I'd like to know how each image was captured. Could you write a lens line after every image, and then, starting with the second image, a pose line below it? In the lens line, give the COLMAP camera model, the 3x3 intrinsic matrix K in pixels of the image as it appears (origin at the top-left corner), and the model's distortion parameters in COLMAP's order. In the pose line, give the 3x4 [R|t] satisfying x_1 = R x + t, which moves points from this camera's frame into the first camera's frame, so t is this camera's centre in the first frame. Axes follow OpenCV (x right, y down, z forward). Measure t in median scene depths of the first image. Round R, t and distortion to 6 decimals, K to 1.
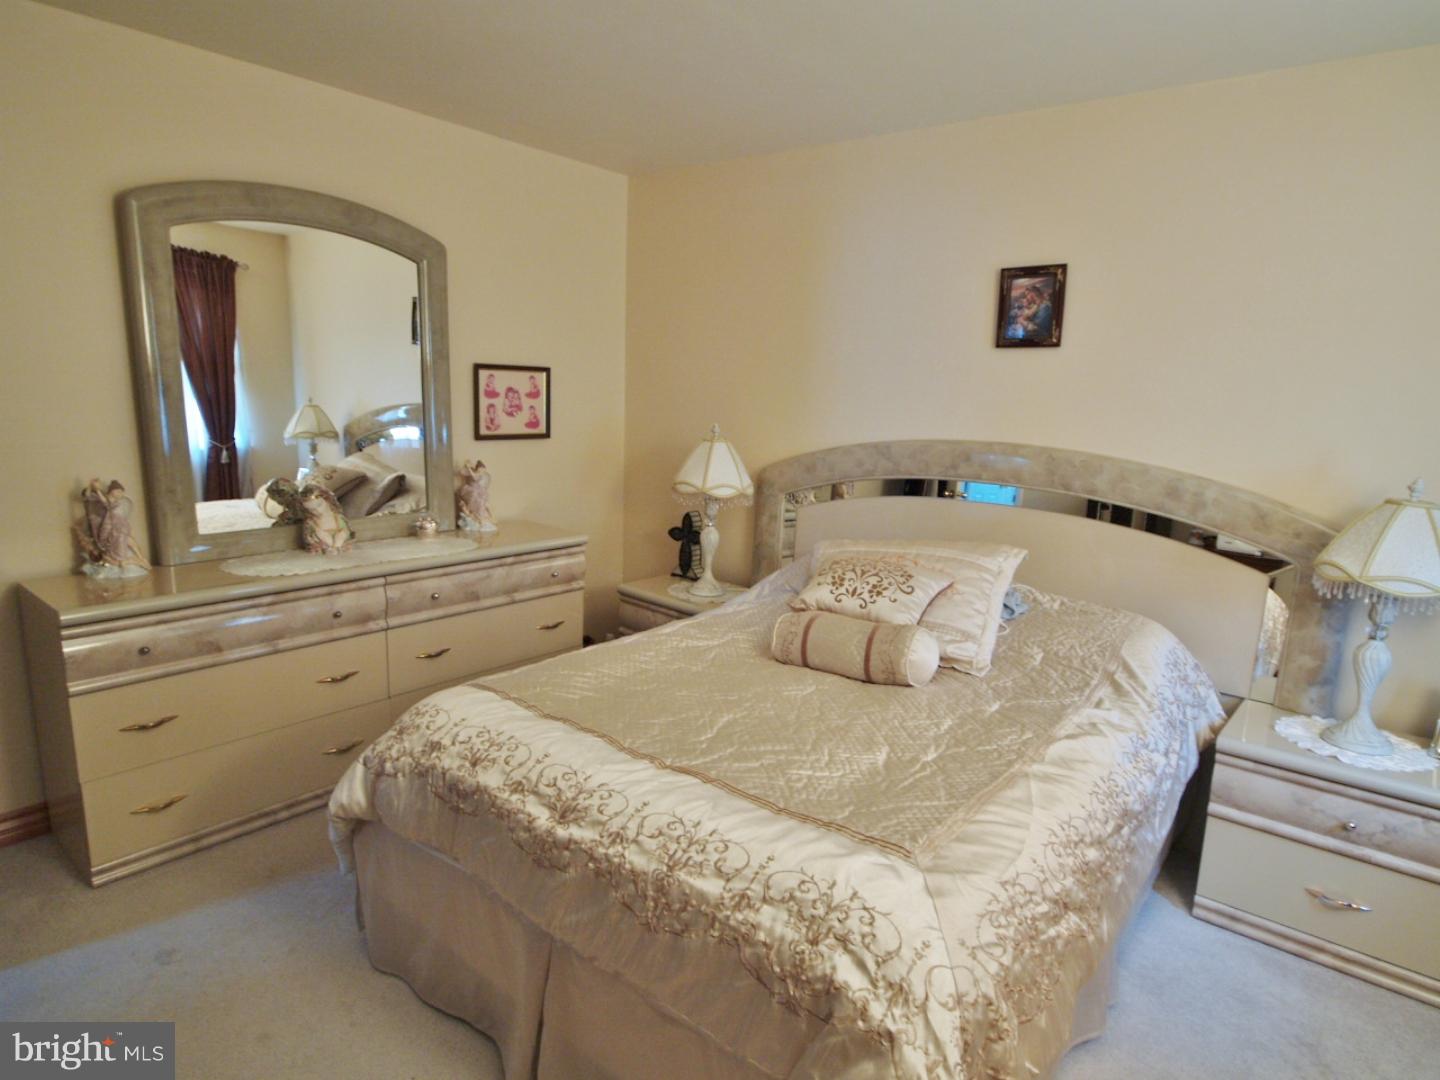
lens RADIAL K [[844.7, 0, 725.2], [0, 844.7, 552.3], [0, 0, 1]] dist [-0.004727, 0.002613]
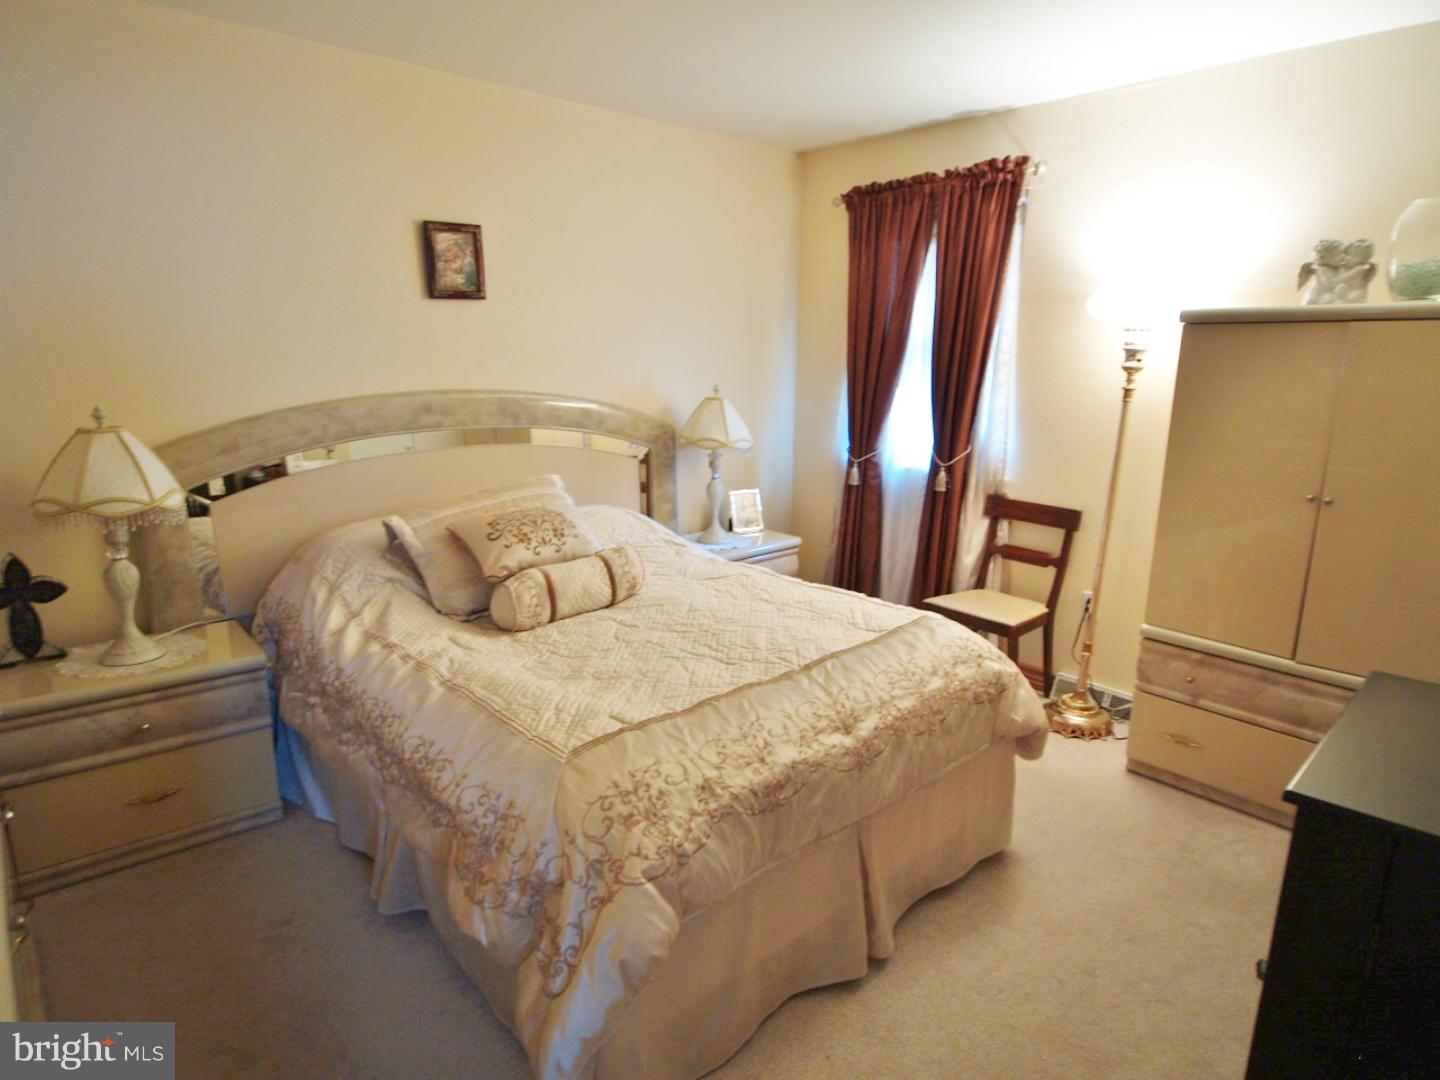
lens RADIAL K [[844.7, 0, 725.2], [0, 844.7, 552.3], [0, 0, 1]] dist [-0.004727, 0.002613]
pose [[0.153392, -0.275498, 0.948984, -0.800755], [0.188699, 0.950844, 0.245537, -0.152748], [-0.969981, 0.141409, 0.197839, 0.564108]]
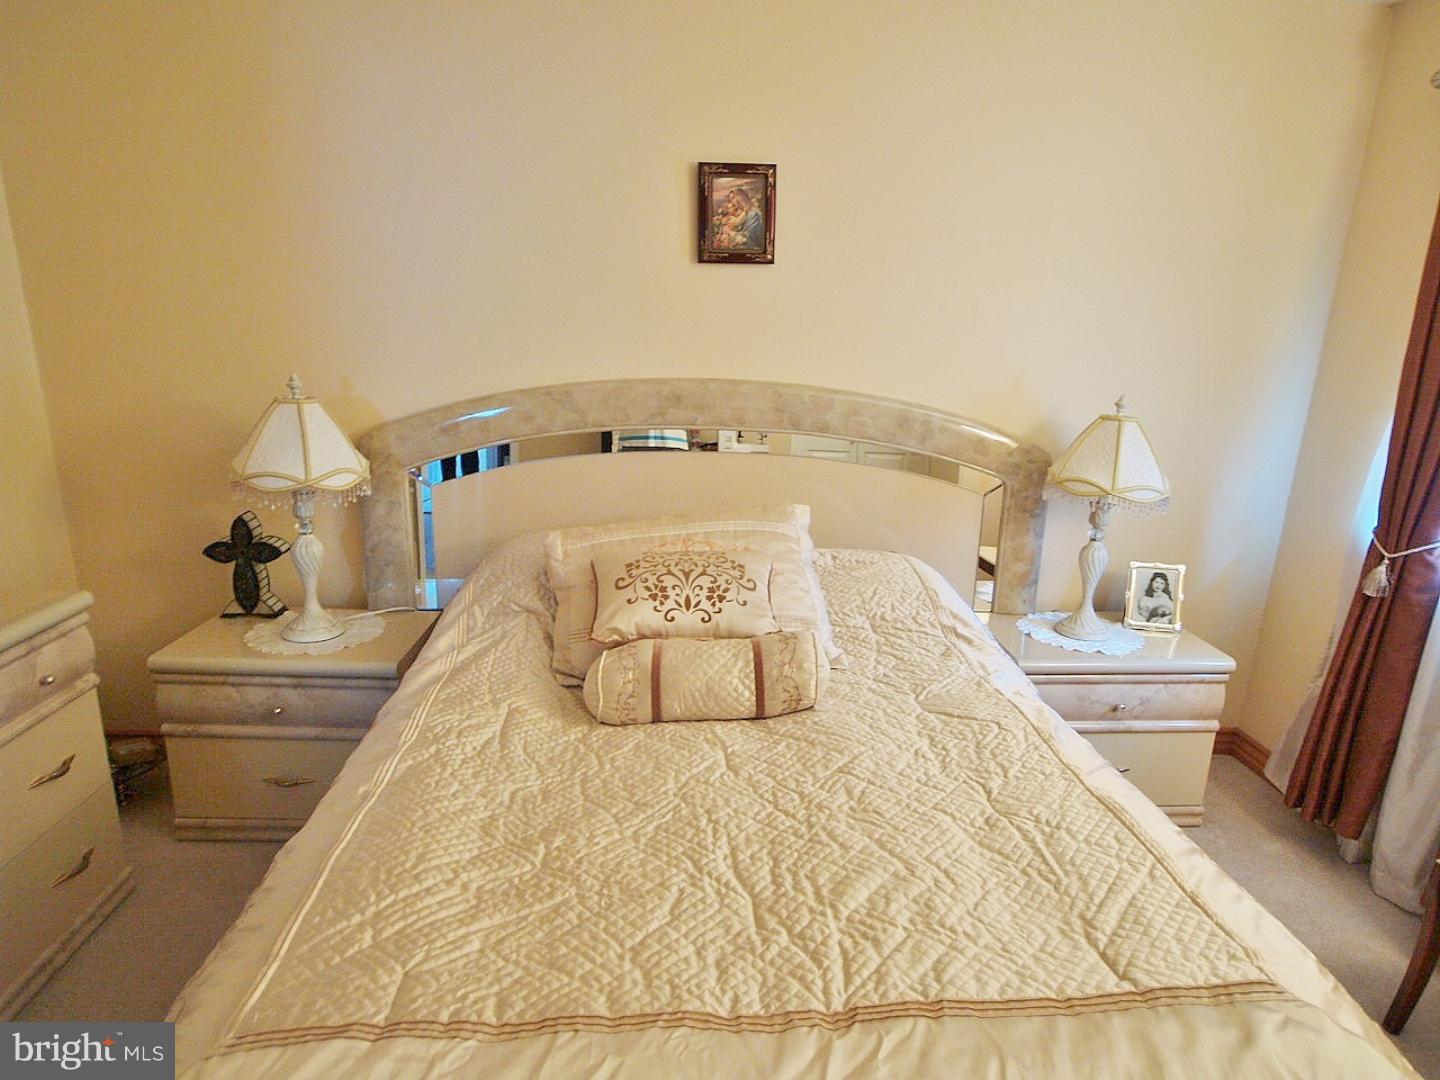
lens RADIAL K [[844.7, 0, 725.2], [0, 844.7, 552.3], [0, 0, 1]] dist [-0.004727, 0.002613]
pose [[0.730650, -0.198691, 0.653202, -0.290562], [0.130450, 0.979720, 0.152093, -0.102331], [-0.670174, -0.025917, 0.741752, 0.424682]]
